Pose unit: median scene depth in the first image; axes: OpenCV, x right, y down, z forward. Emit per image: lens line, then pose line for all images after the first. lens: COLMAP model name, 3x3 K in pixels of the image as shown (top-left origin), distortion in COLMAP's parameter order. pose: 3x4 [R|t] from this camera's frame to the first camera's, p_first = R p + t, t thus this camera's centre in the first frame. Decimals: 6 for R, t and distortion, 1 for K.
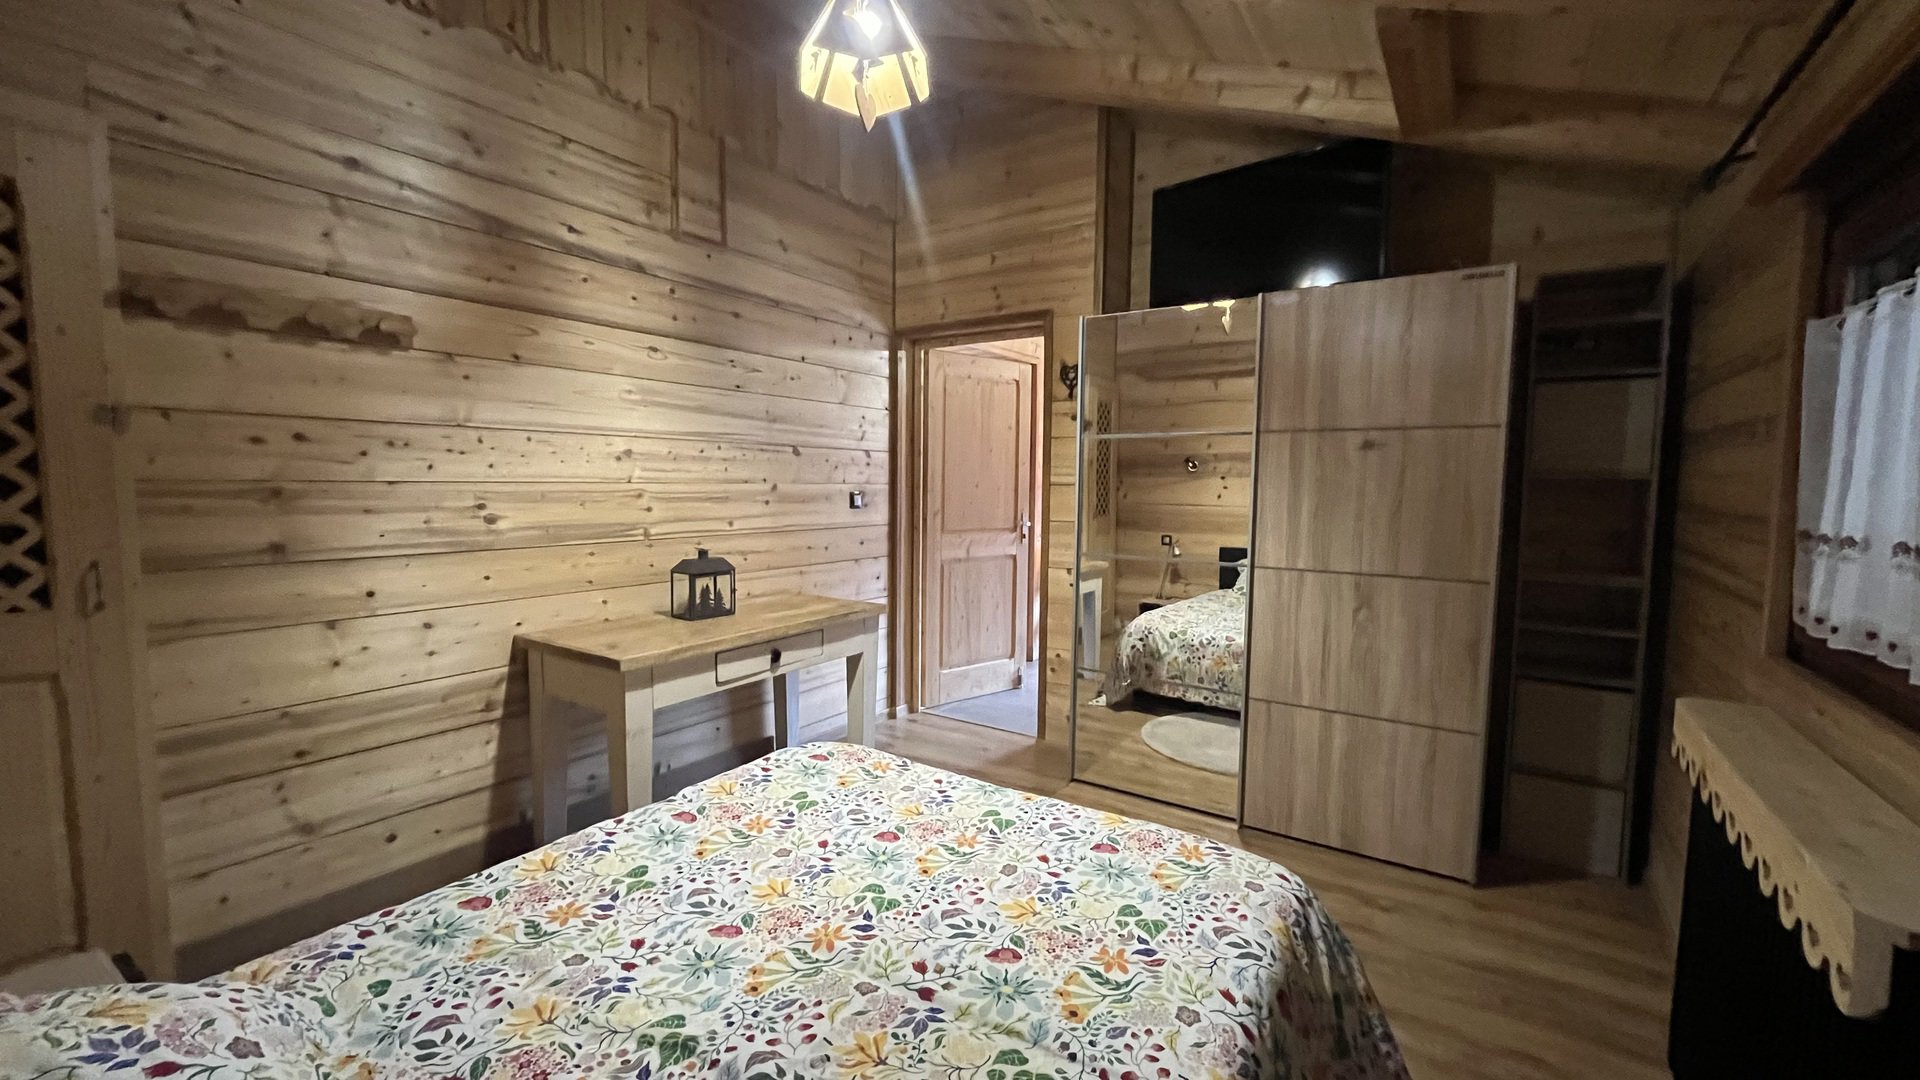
lens RADIAL K [[773.1, 0, 957.1], [0, 773.1, 546.8], [0, 0, 1]] dist [-0.001891, -0.000694]
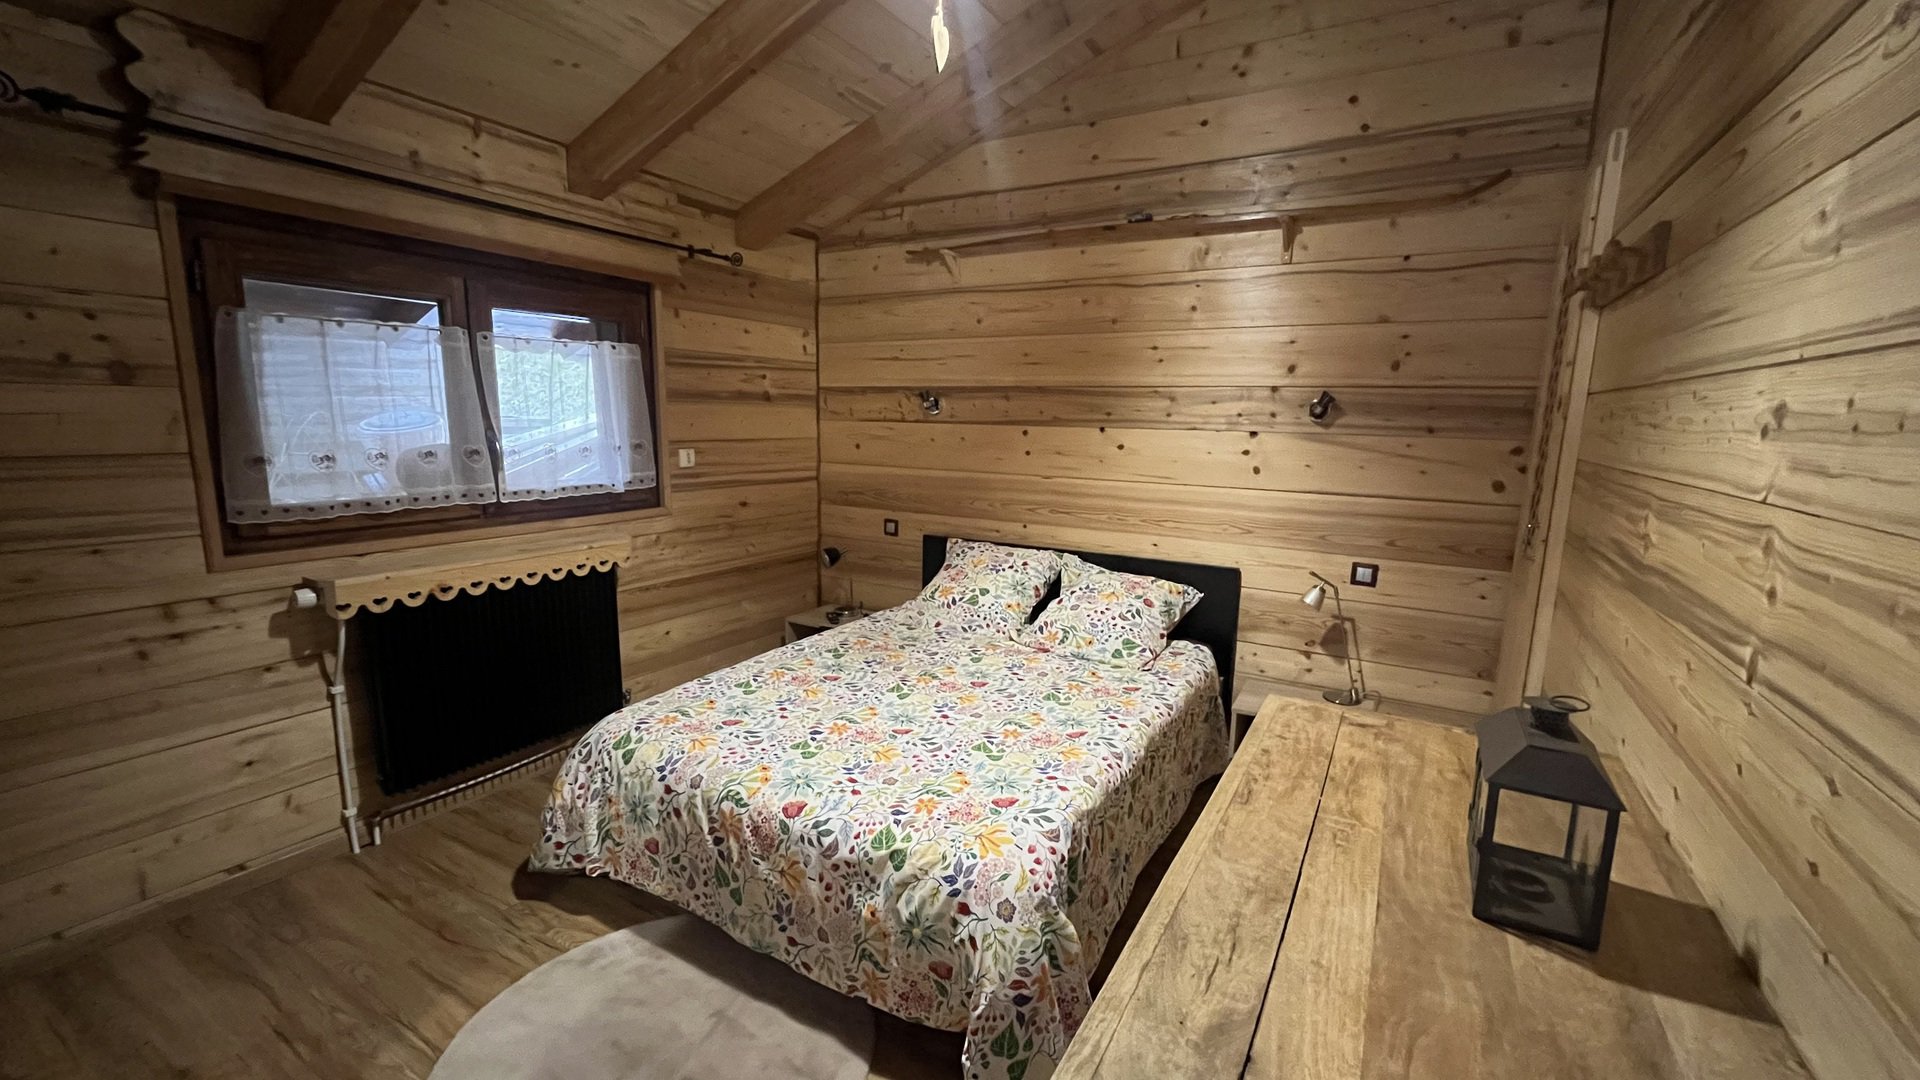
lens RADIAL K [[773.1, 0, 957.1], [0, 773.1, 546.8], [0, 0, 1]] dist [-0.001891, -0.000694]
pose [[-0.997698, -0.018504, -0.065238, 0.050161], [-0.032495, 0.974858, 0.220446, -0.201139], [0.059519, 0.222058, -0.973215, 2.178603]]
